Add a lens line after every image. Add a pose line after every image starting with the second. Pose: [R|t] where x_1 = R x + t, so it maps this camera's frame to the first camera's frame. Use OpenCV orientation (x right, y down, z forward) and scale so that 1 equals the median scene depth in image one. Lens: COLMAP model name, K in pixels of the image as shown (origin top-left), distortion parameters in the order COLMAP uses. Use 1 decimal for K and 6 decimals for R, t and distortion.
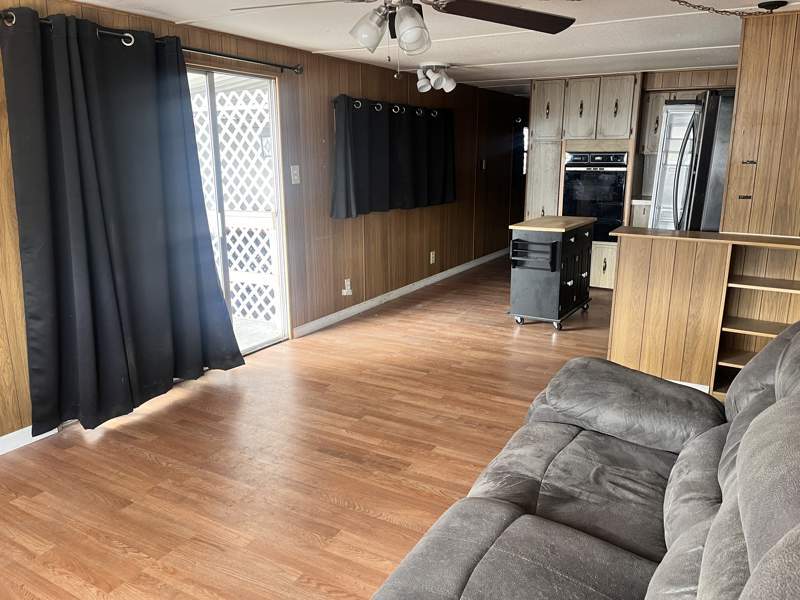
lens RADIAL K [[610.0, 0, 401.1], [0, 610.0, 299.4], [0, 0, 1]] dist [0.030072, -0.001335]
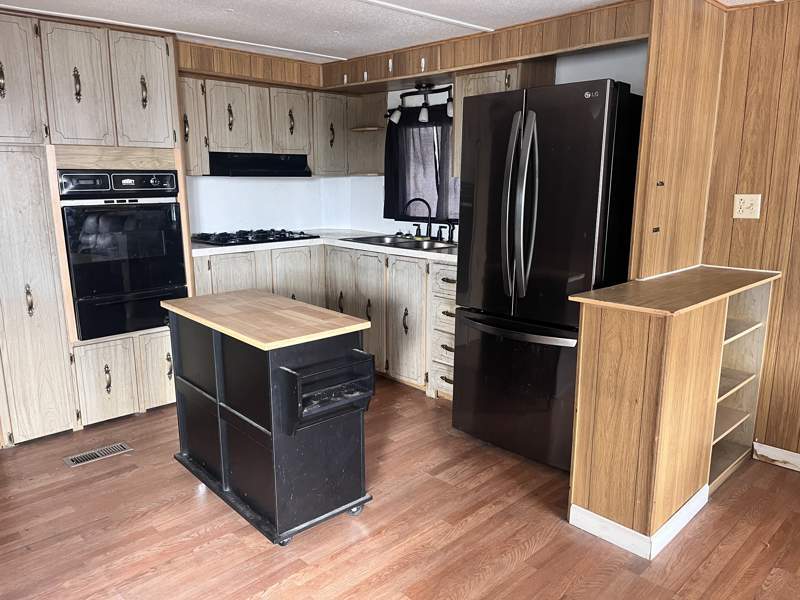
lens RADIAL K [[610.0, 0, 401.3], [0, 610.0, 301.8], [0, 0, 1]] dist [0.030072, -0.001335]
pose [[0.265540, -0.206572, 0.941709, -0.149477], [0.223014, 0.963445, 0.148455, -0.153759], [-0.937951, 0.170594, 0.301902, 0.623199]]
